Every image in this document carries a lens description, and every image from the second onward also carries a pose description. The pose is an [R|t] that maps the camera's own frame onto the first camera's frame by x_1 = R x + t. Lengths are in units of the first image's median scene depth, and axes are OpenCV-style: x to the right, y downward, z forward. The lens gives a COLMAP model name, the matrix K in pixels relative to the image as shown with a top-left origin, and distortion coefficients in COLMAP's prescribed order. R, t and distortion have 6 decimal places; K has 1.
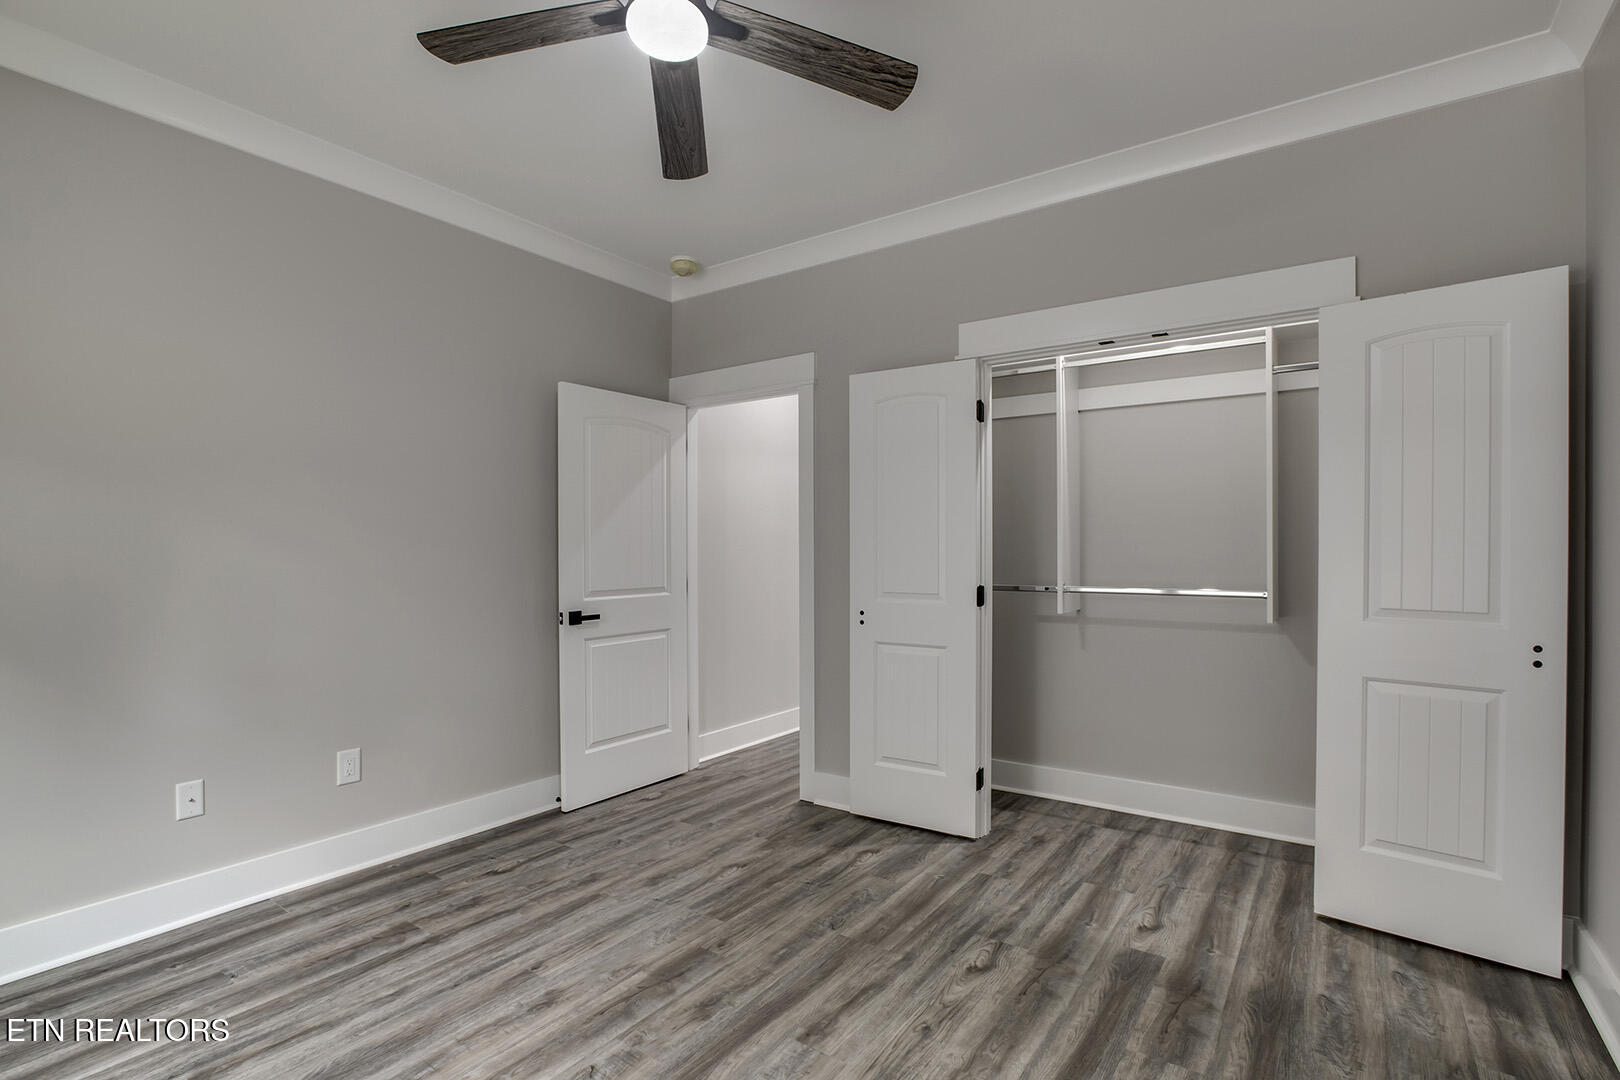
lens RADIAL K [[754.2, 0, 813.3], [0, 754.2, 552.3], [0, 0, 1]] dist [-0.022251, 0.001201]
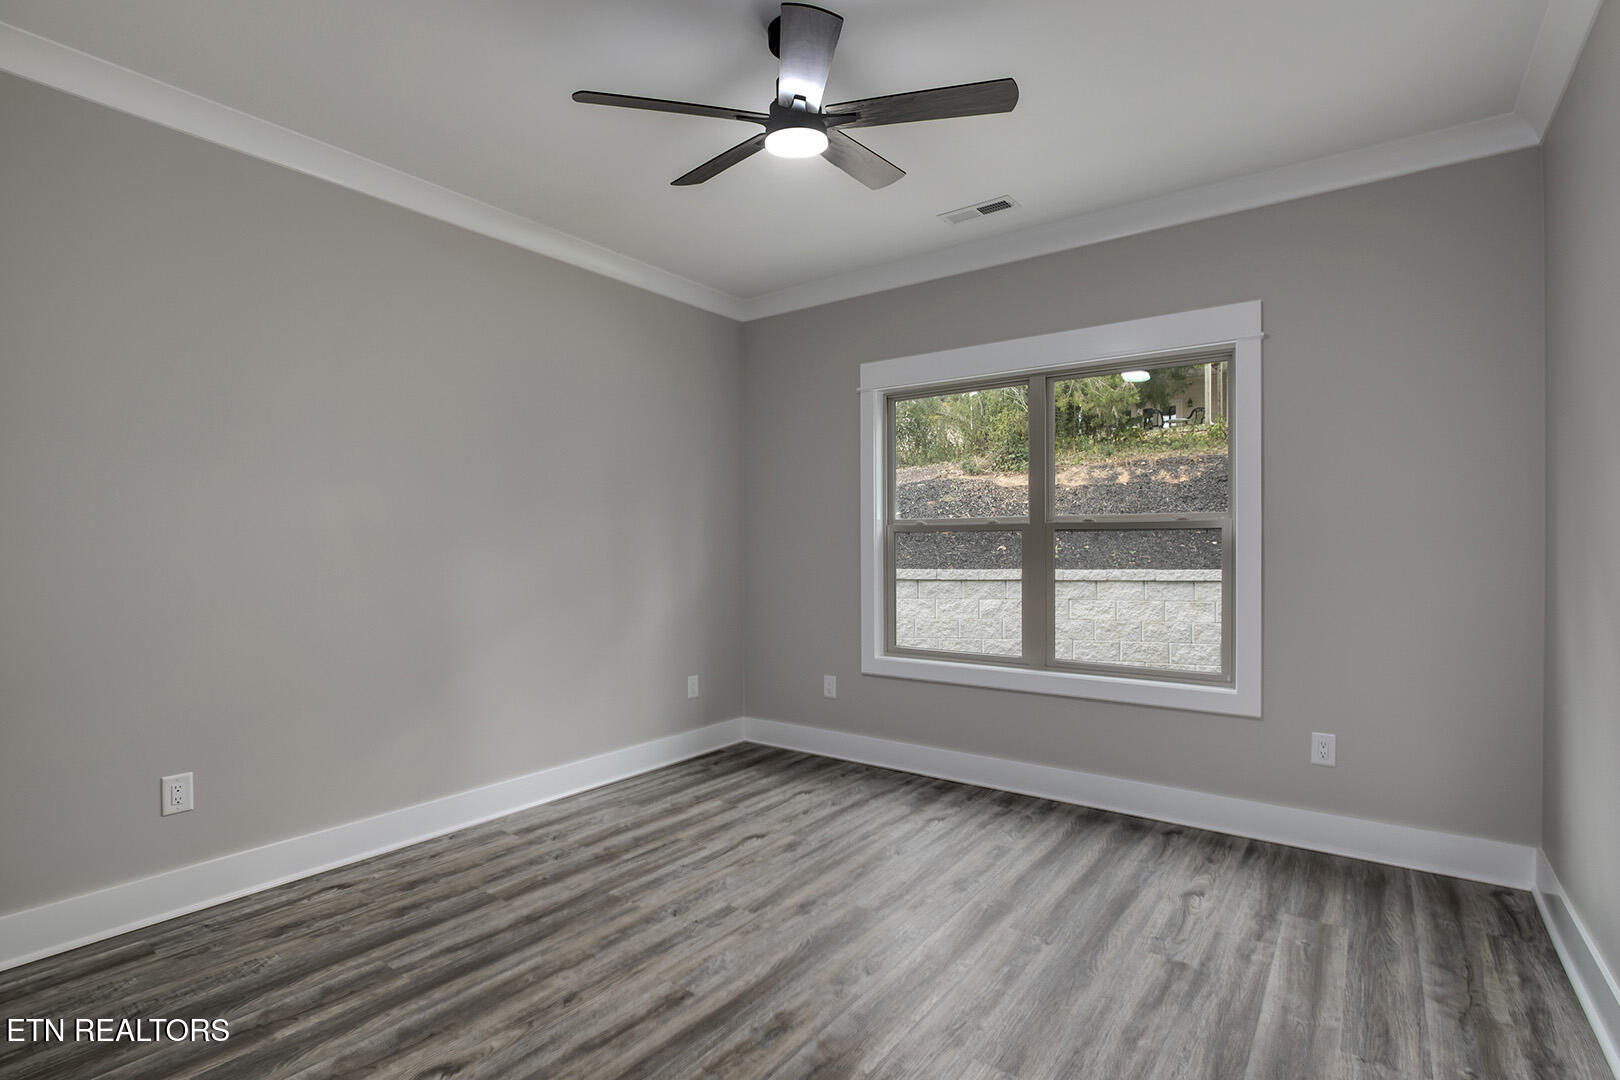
lens RADIAL K [[754.2, 0, 813.3], [0, 754.2, 552.3], [0, 0, 1]] dist [-0.022251, 0.001201]
pose [[-0.999807, 0.004164, 0.019197, -0.205921], [0.004336, 0.999951, 0.008925, 0.000434], [-0.019158, 0.009006, -0.999776, 1.944086]]
